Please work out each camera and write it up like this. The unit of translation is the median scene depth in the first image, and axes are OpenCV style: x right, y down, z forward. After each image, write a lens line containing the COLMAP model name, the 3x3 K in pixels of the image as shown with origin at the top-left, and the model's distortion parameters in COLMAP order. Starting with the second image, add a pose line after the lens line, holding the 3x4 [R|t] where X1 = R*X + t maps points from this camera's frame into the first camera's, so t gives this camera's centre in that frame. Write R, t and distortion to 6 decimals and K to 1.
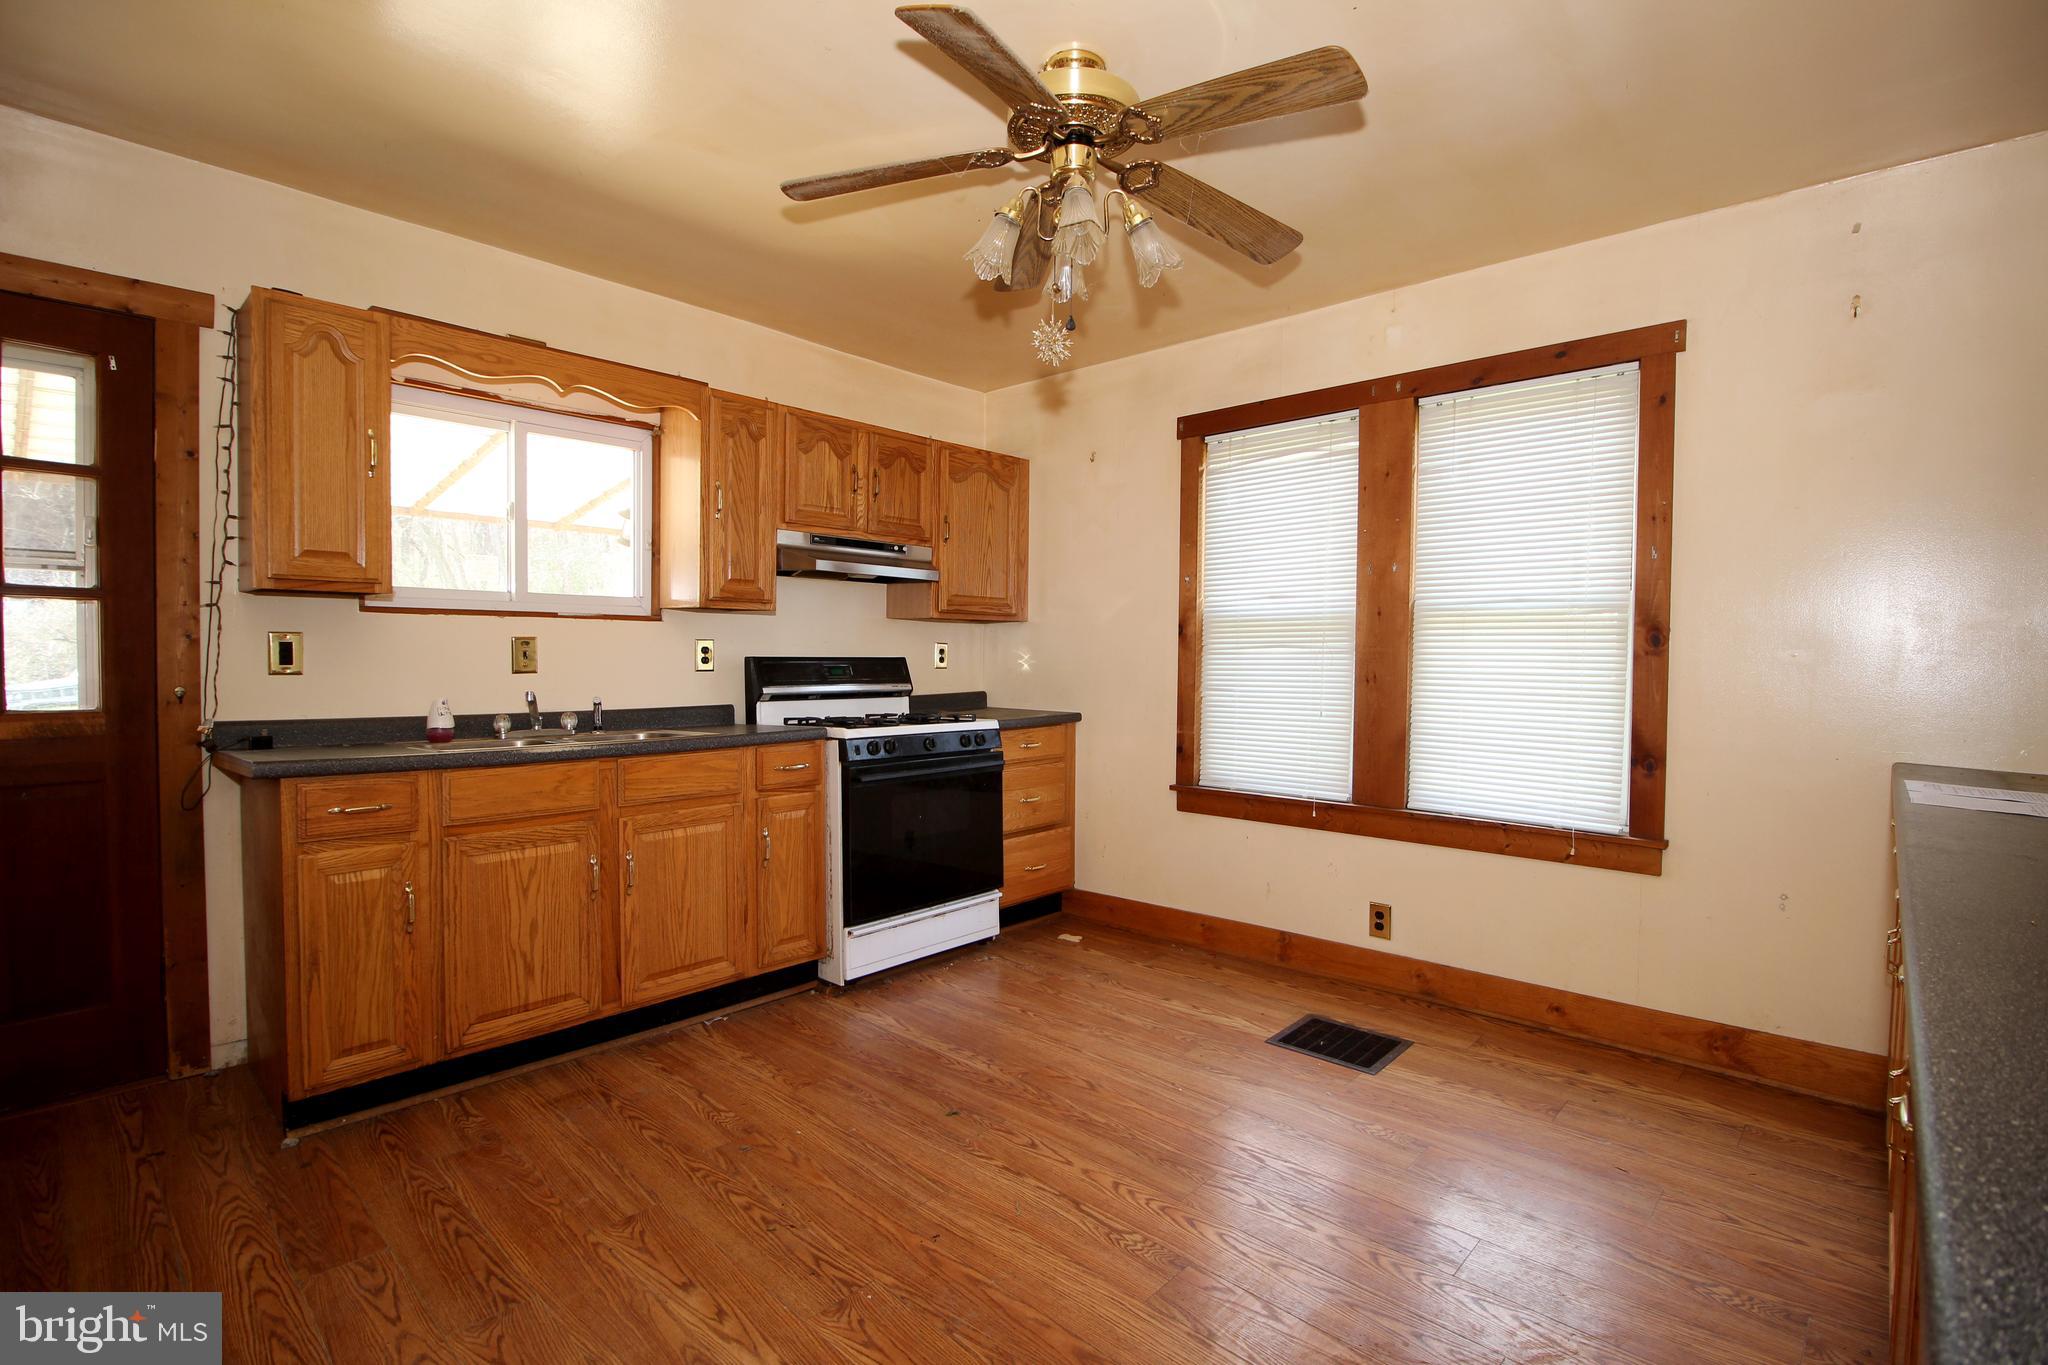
lens RADIAL K [[948.7, 0, 1038.5], [0, 948.7, 679.8], [0, 0, 1]] dist [0.001502, -0.013006]
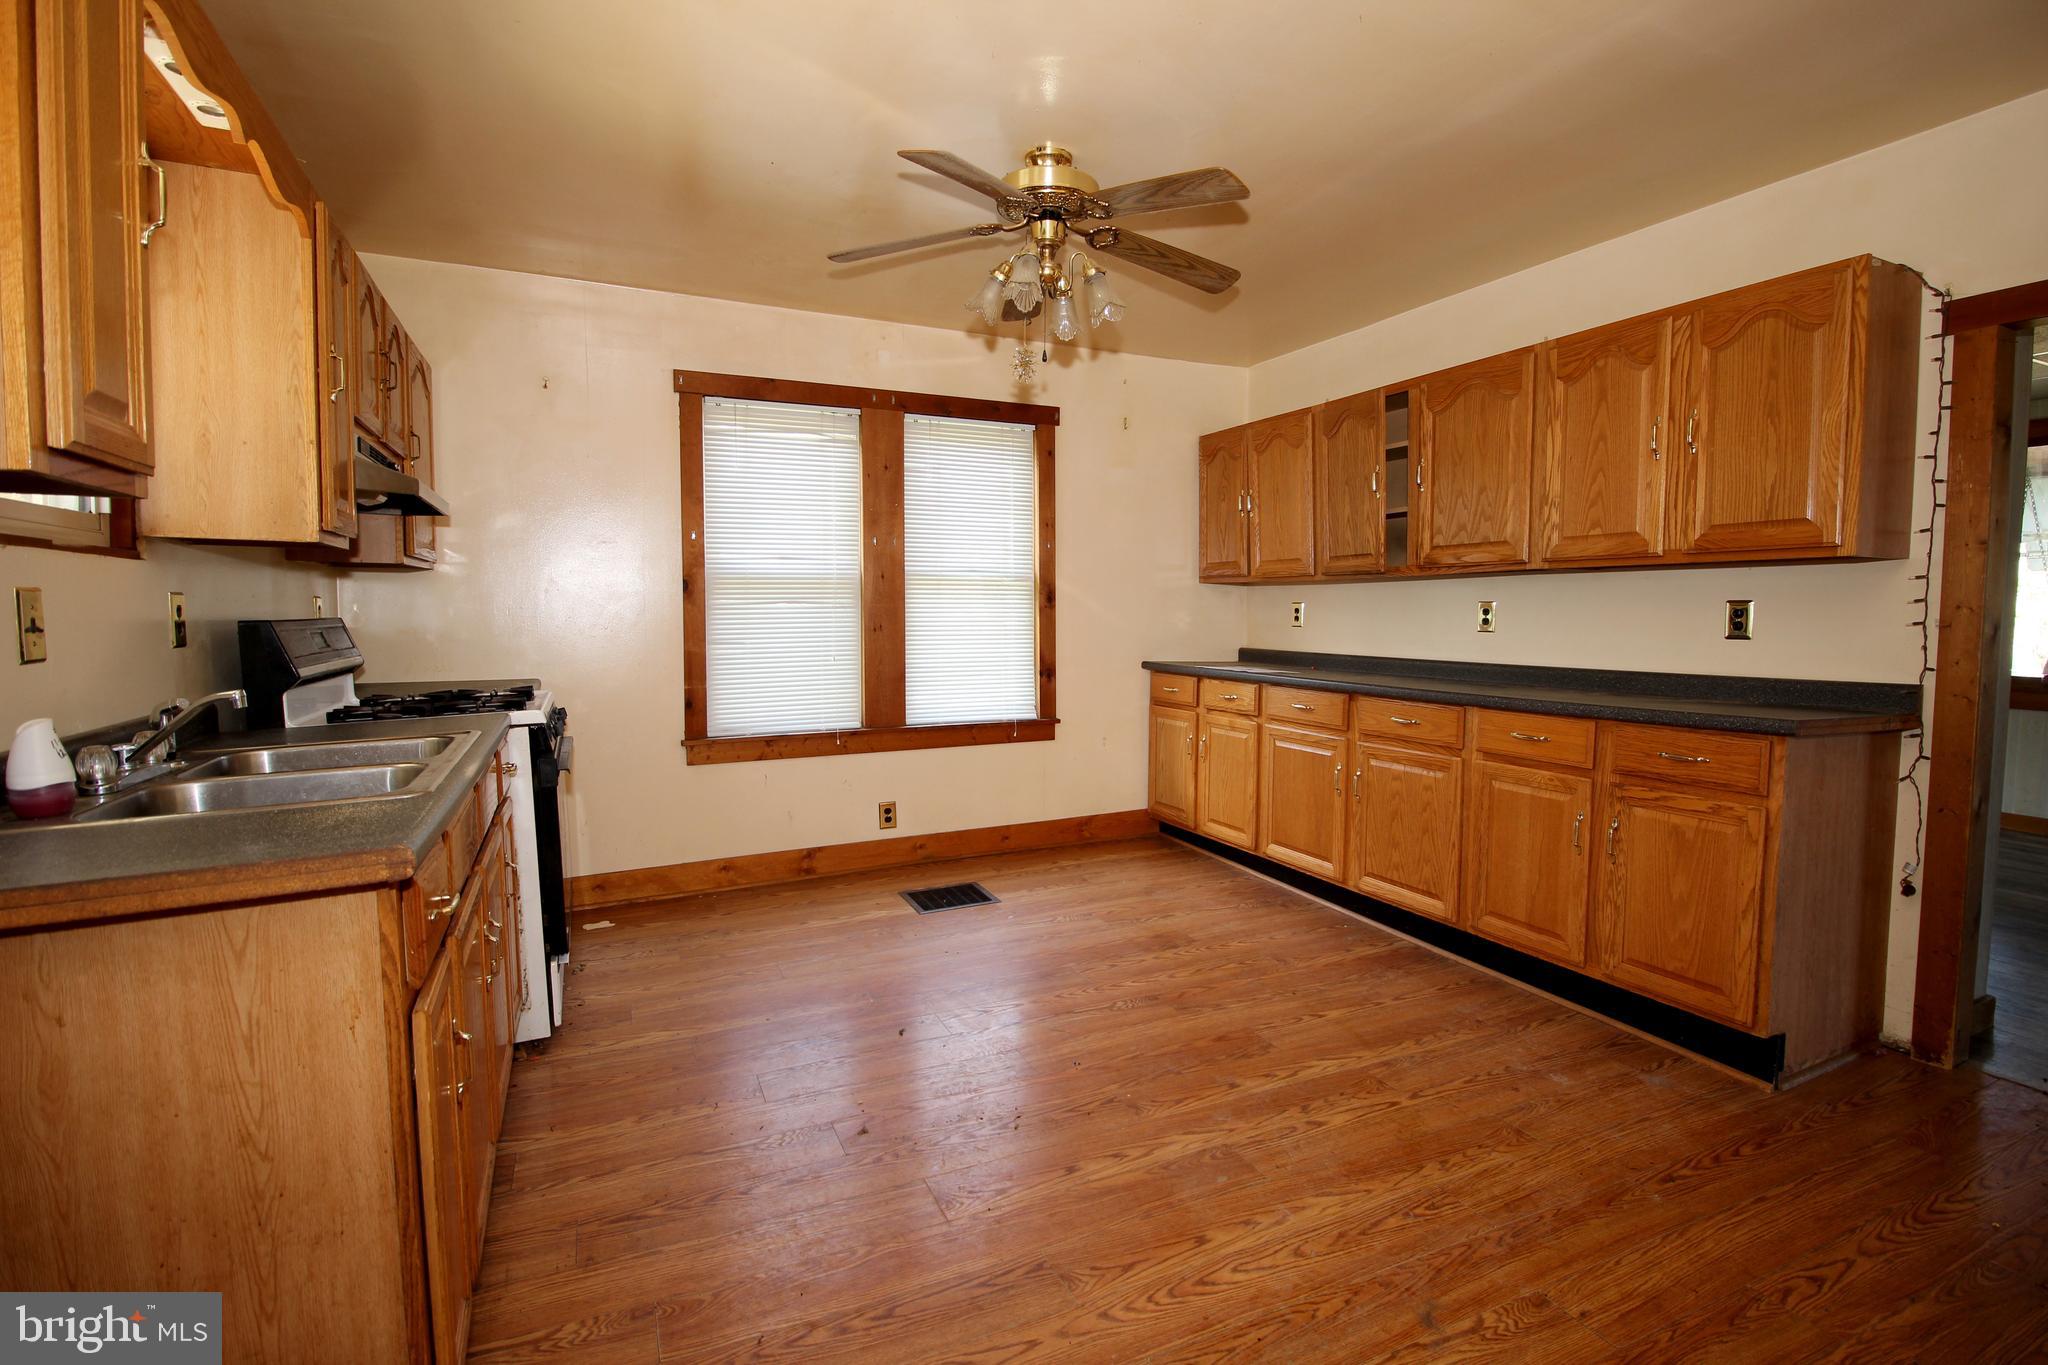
lens RADIAL K [[948.7, 0, 1038.5], [0, 948.7, 679.8], [0, 0, 1]] dist [0.001502, -0.013006]
pose [[0.380704, -0.078538, 0.921356, -0.776245], [0.028617, 0.996910, 0.073154, -0.019799], [-0.924254, -0.001484, 0.381775, 0.332387]]
